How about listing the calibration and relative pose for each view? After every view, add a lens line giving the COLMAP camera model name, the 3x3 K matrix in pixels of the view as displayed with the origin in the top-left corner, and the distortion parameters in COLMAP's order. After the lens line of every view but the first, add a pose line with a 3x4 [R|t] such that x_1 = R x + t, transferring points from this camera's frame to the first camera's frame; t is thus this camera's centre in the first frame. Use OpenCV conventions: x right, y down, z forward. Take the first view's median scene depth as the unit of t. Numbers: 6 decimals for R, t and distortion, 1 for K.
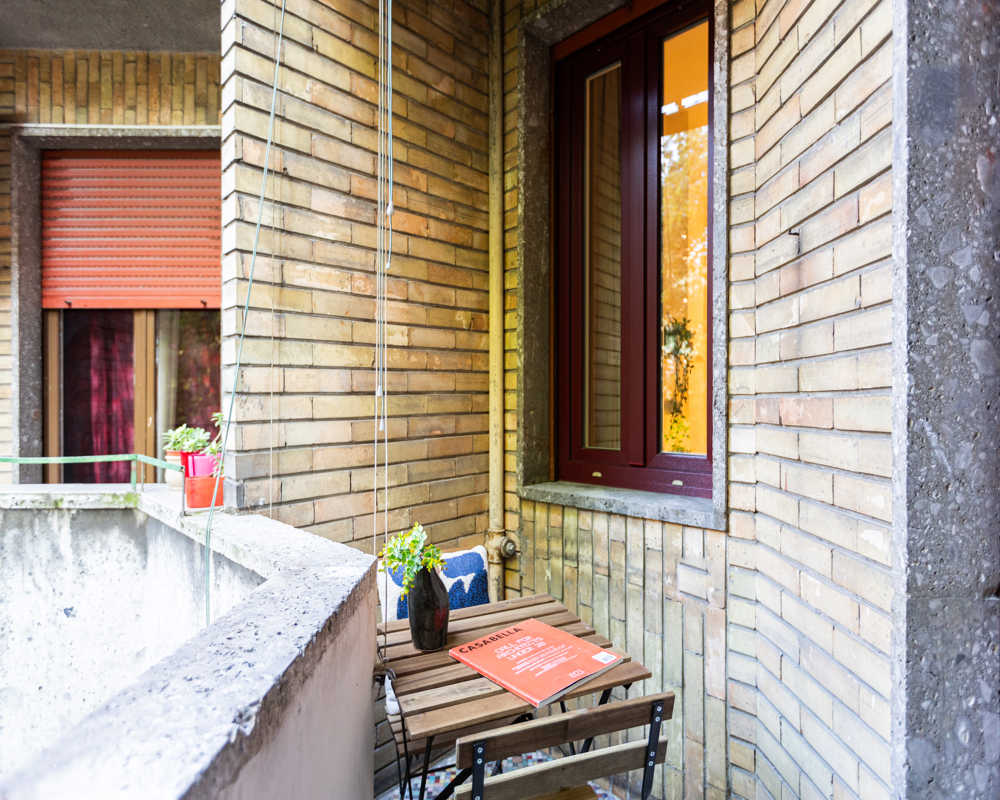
lens RADIAL K [[537.8, 0, 500.0], [0, 537.8, 400.0], [0, 0, 1]] dist [-0.001080, 0.001126]
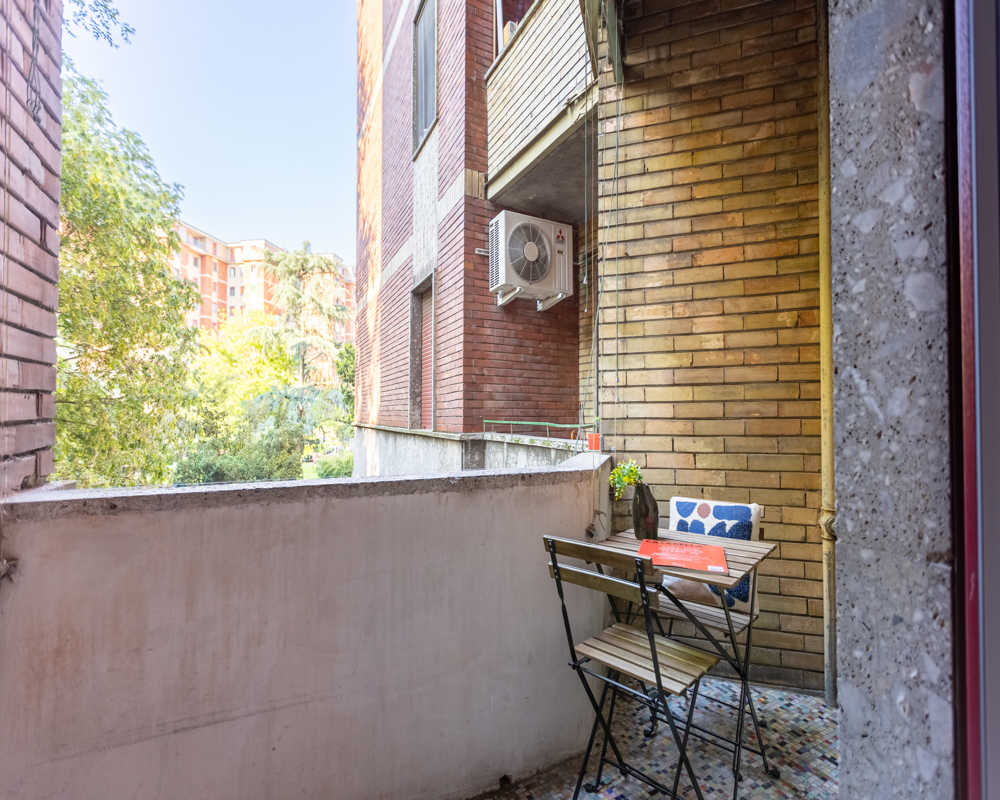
lens RADIAL K [[444.6, 0, 500.0], [0, 444.6, 400.0], [0, 0, 1]] dist [0.001970, 0.000225]
pose [[0.452367, -0.018905, -0.891632, 0.882079], [-0.002998, 0.999737, -0.022718, 0.085193], [0.891827, 0.012950, 0.452191, 0.024416]]
